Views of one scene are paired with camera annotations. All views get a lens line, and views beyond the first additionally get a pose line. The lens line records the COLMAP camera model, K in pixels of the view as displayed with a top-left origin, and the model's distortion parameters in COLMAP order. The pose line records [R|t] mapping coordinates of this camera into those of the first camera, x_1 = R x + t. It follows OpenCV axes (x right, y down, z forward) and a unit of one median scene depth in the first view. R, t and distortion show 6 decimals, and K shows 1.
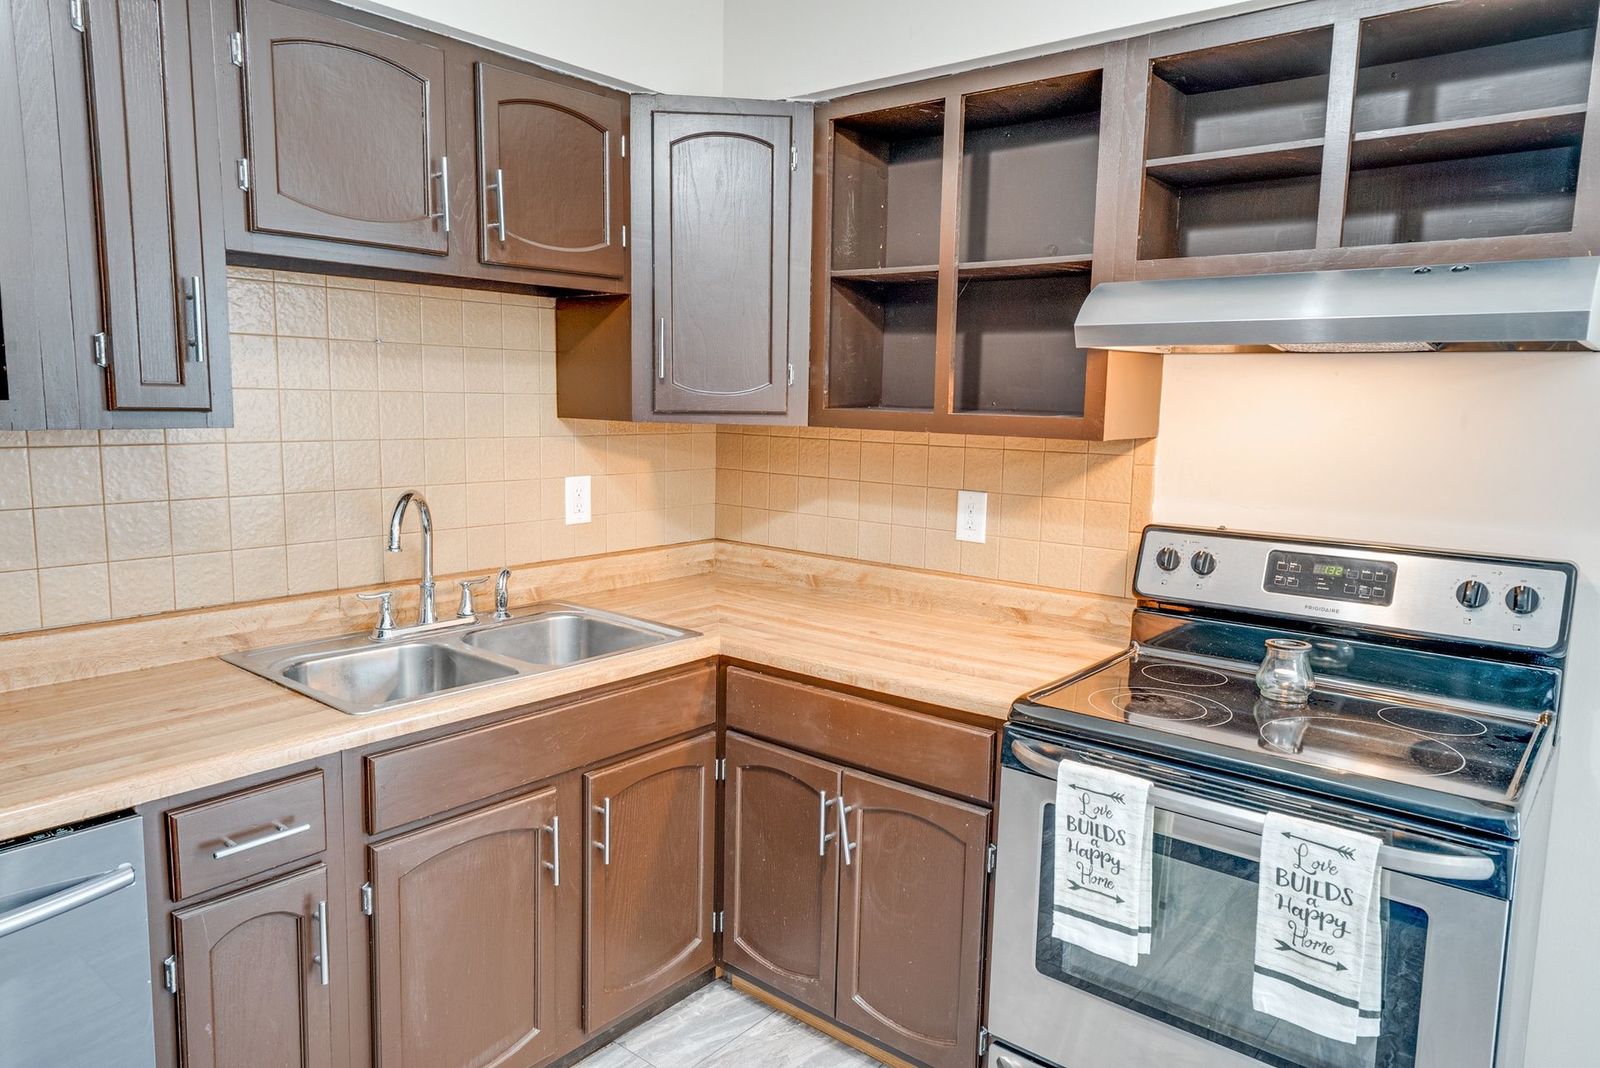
lens RADIAL K [[1054.8, 0, 797.1], [0, 1054.8, 530.7], [0, 0, 1]] dist [0.021648, 0.003193]
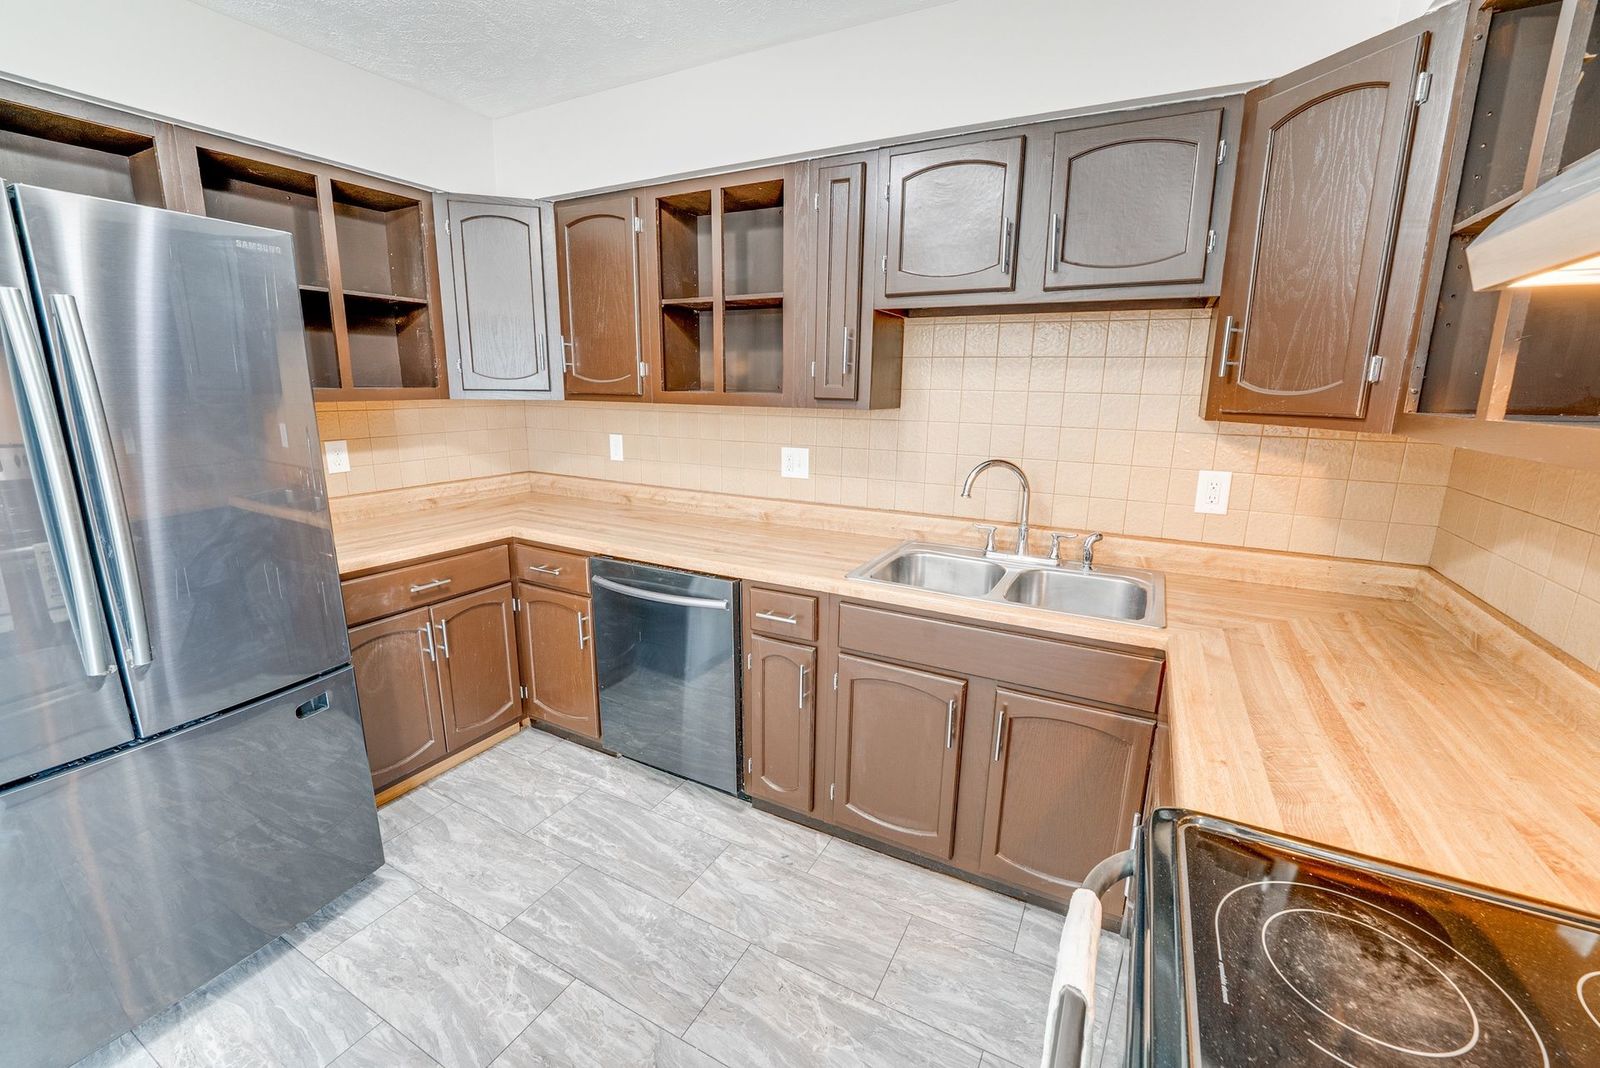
lens RADIAL K [[659.4, 0, 795.9], [0, 659.4, 532.4], [0, 0, 1]] dist [-0.028637, 0.003034]
pose [[0.198209, 0.194745, -0.960618, 0.458563], [-0.137109, 0.975936, 0.169560, -0.054643], [0.970523, 0.098101, 0.220140, 0.527915]]
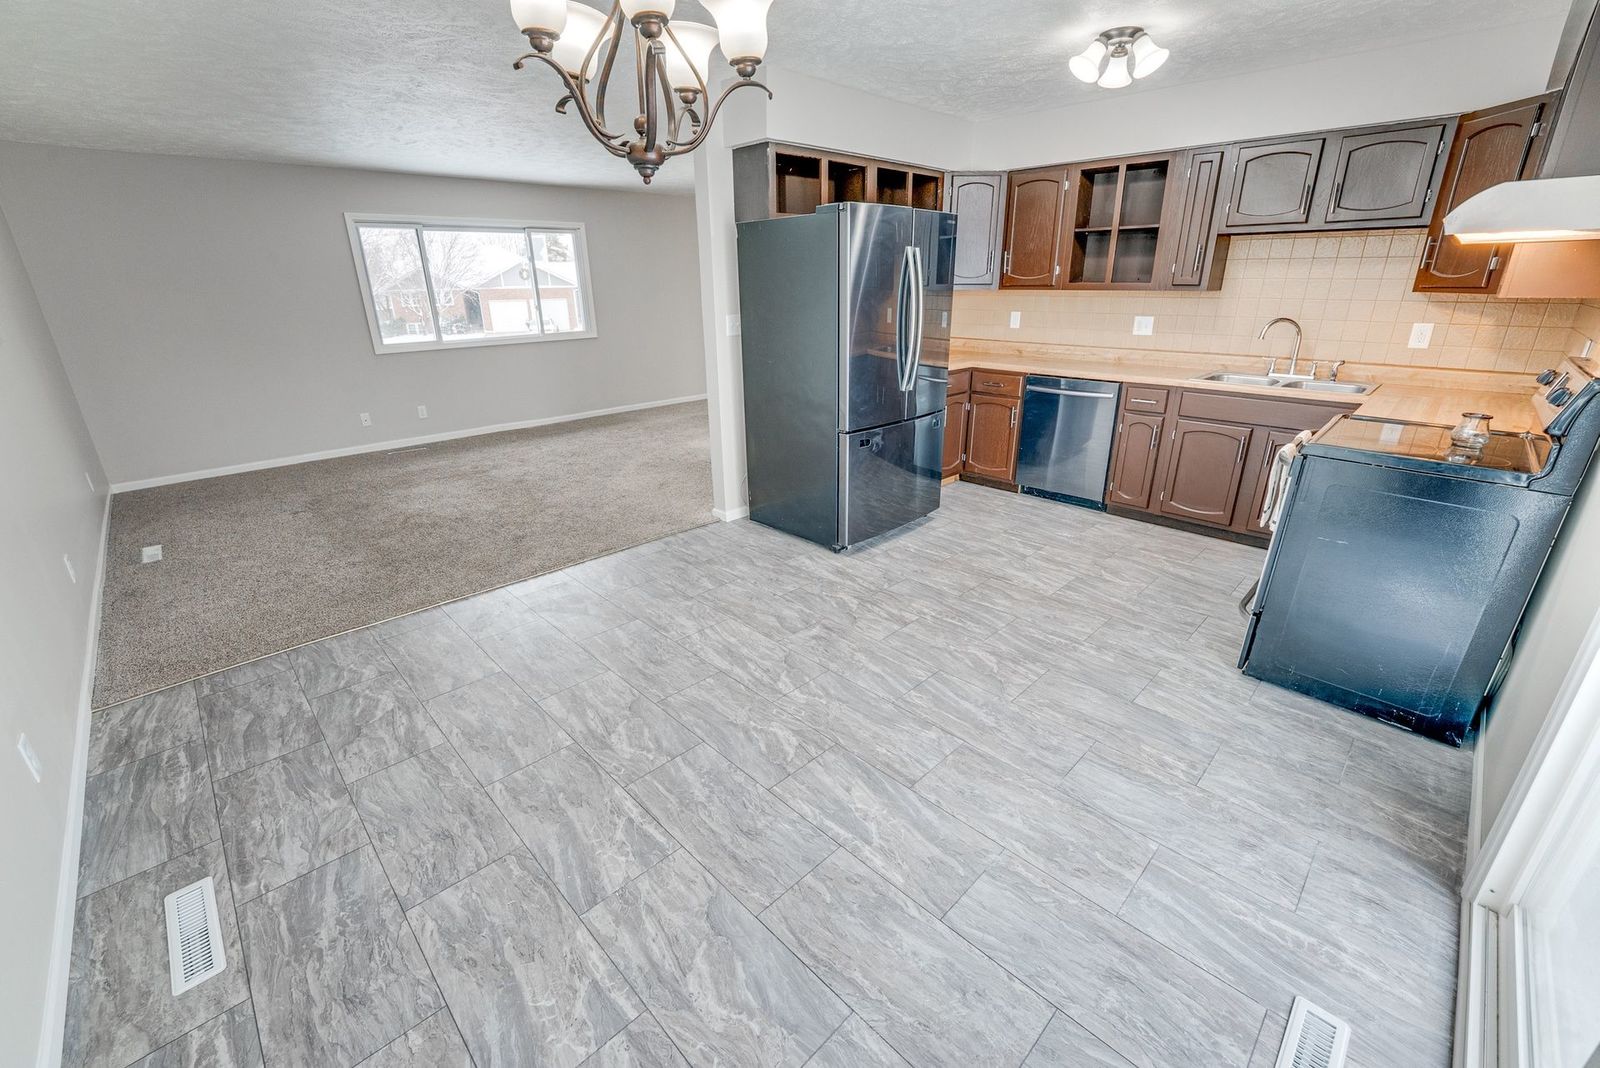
lens RADIAL K [[659.4, 0, 795.9], [0, 659.4, 532.4], [0, 0, 1]] dist [-0.028637, 0.003034]
pose [[-0.108182, 0.333163, -0.936643, 1.426481], [-0.117016, 0.931355, 0.344797, 0.044129], [0.987220, 0.146903, -0.061771, -0.024011]]
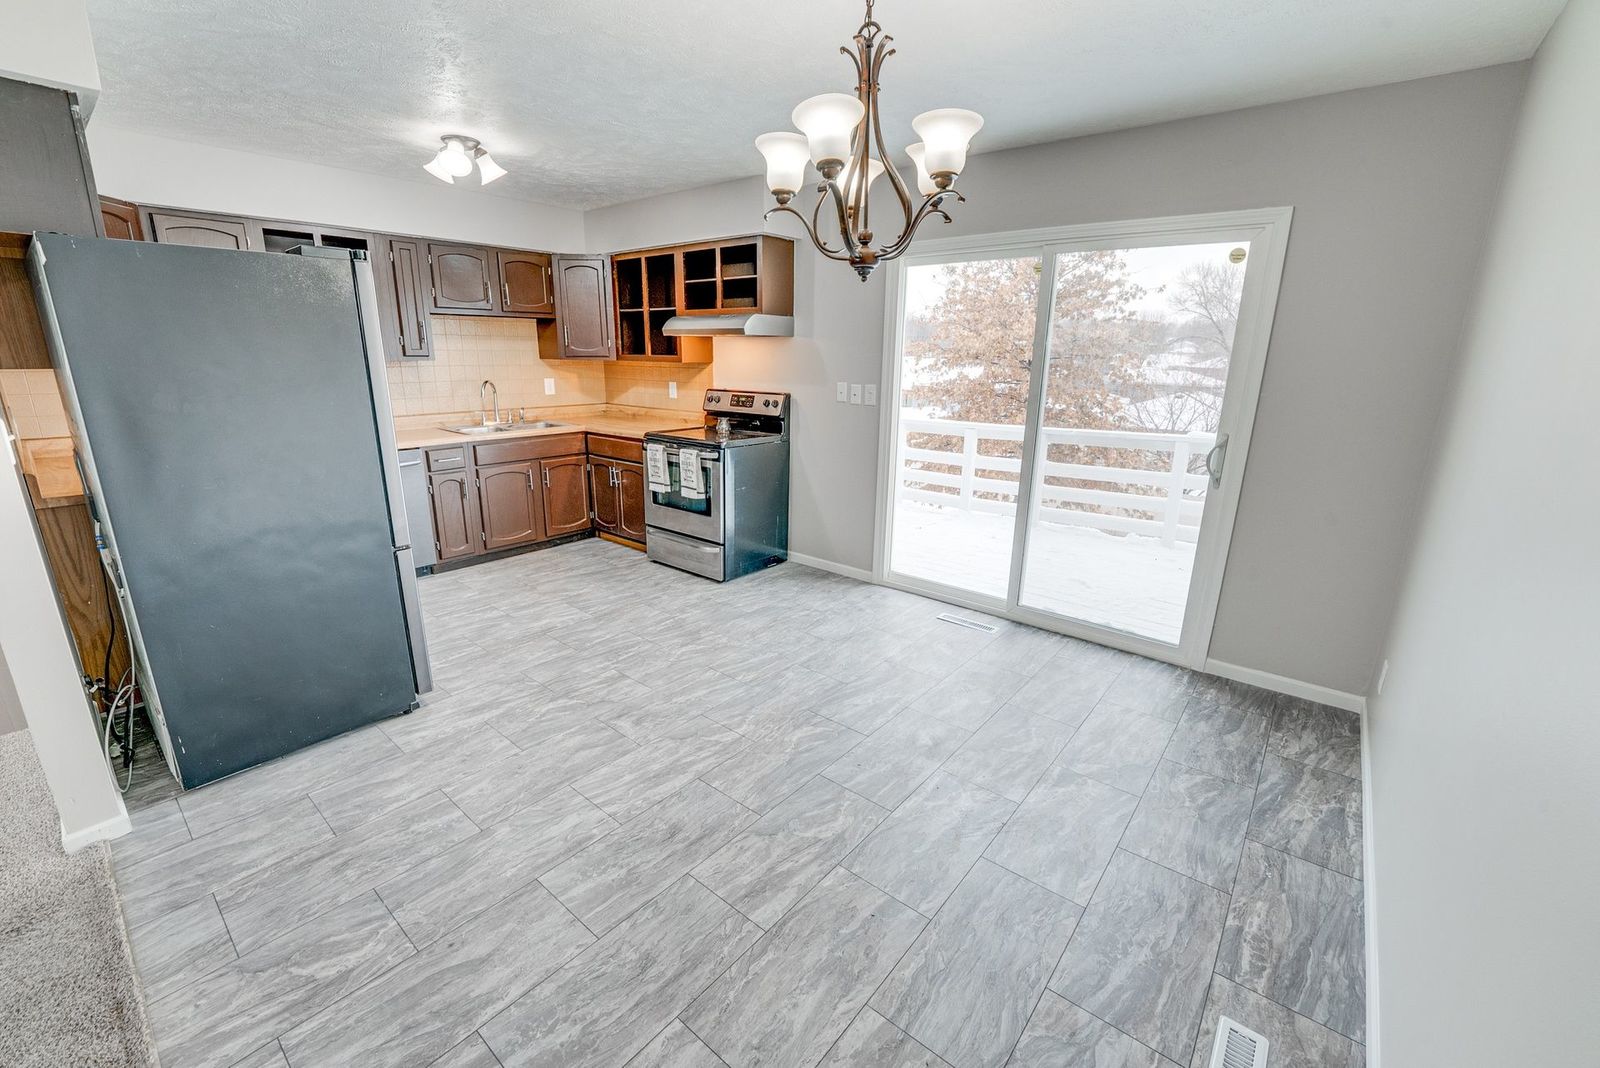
lens RADIAL K [[659.4, 0, 795.9], [0, 659.4, 532.4], [0, 0, 1]] dist [-0.028637, 0.003034]
pose [[0.999978, -0.006518, -0.000977, 0.614177], [0.006590, 0.990523, 0.137191, 0.161003], [0.000074, -0.137194, 0.990544, -1.130843]]
